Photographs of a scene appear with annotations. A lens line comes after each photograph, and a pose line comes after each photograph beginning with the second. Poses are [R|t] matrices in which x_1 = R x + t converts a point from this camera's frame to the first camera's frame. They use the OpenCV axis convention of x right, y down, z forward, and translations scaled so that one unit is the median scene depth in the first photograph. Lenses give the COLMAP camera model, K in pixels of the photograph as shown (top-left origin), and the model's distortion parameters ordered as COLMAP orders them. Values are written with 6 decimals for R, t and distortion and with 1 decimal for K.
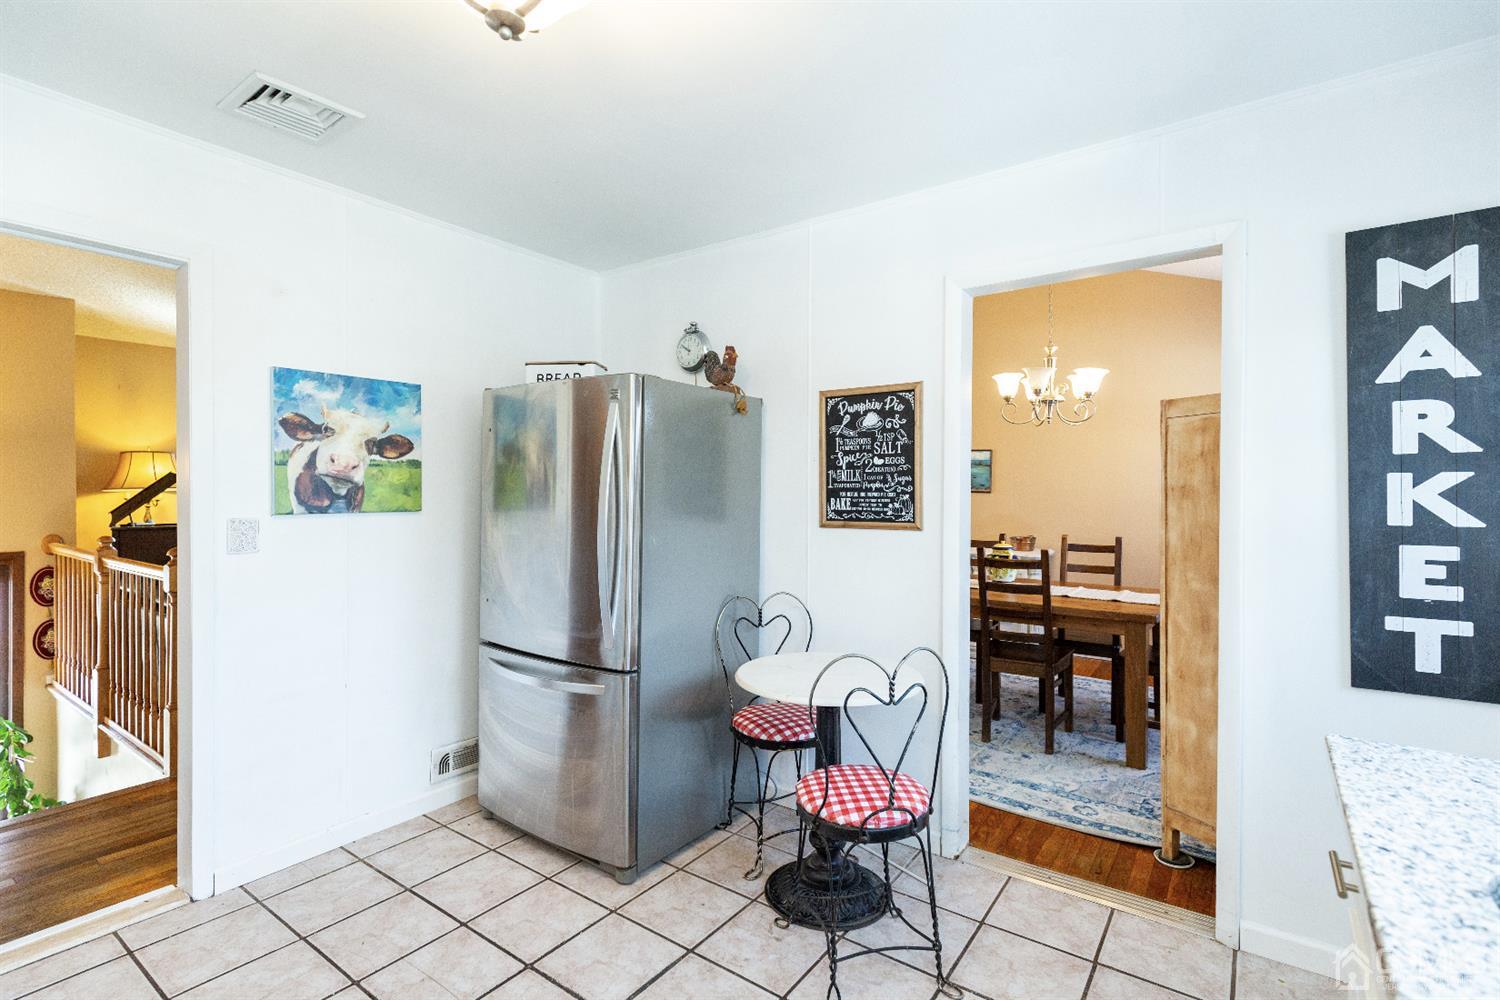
lens RADIAL K [[702.2, 0, 742.5], [0, 702.2, 491.0], [0, 0, 1]] dist [0.004979, -0.000951]
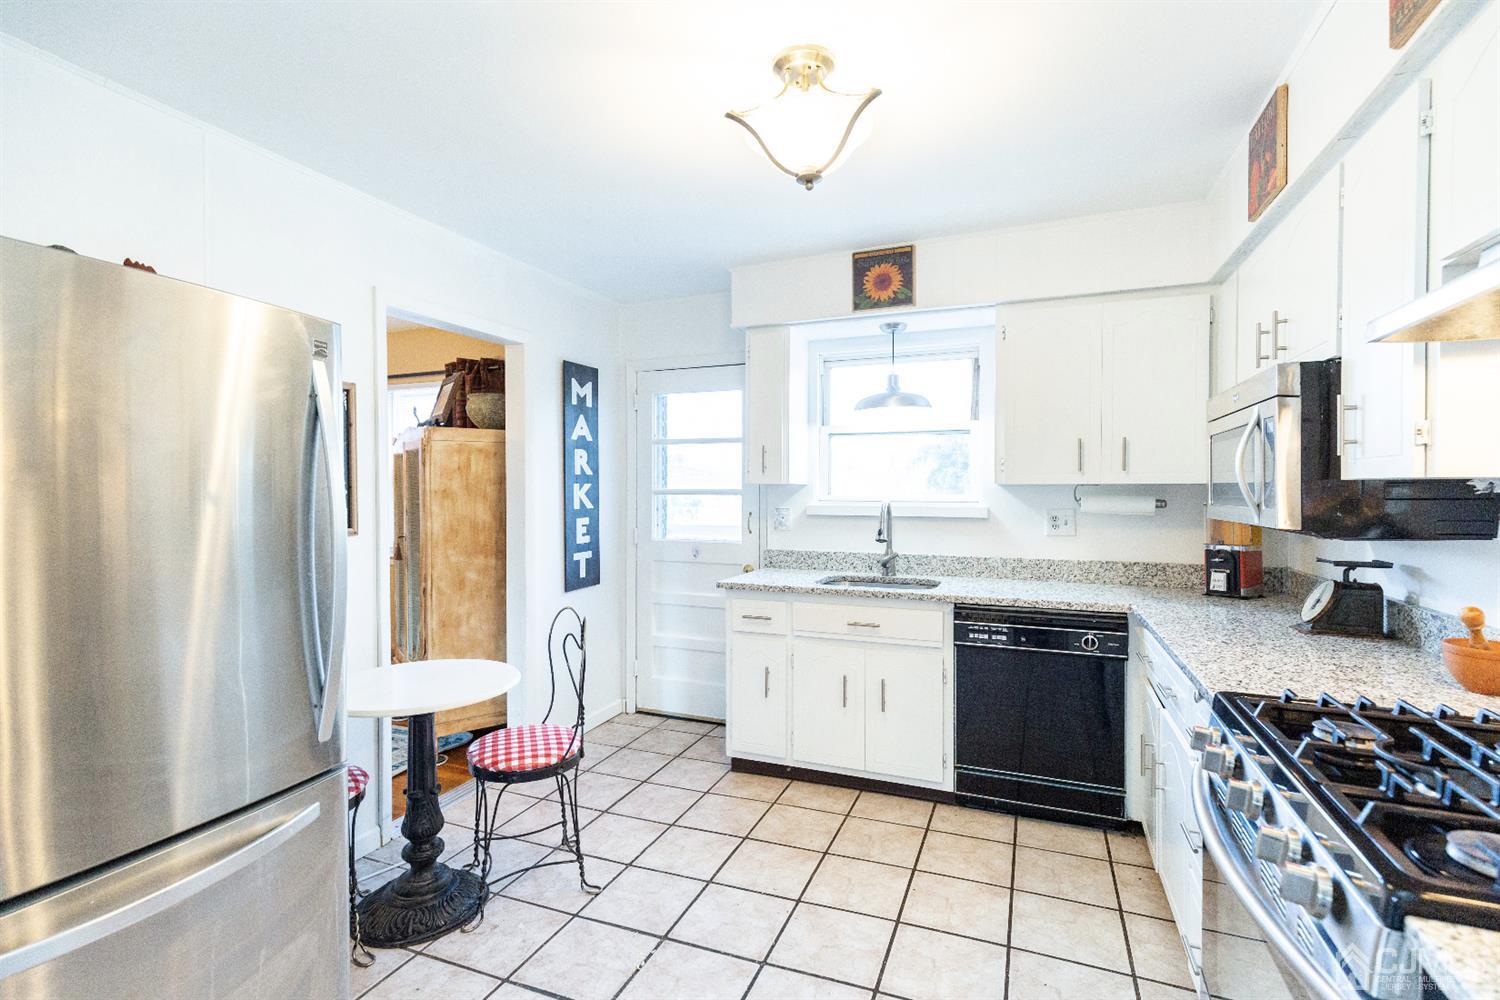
lens RADIAL K [[702.2, 0, 740.1], [0, 702.2, 497.5], [0, 0, 1]] dist [0.004979, -0.000951]
pose [[-0.235332, -0.010092, 0.971863, -1.201191], [0.006722, 0.999905, 0.012011, -0.006871], [-0.971892, 0.009359, -0.235242, 1.028869]]
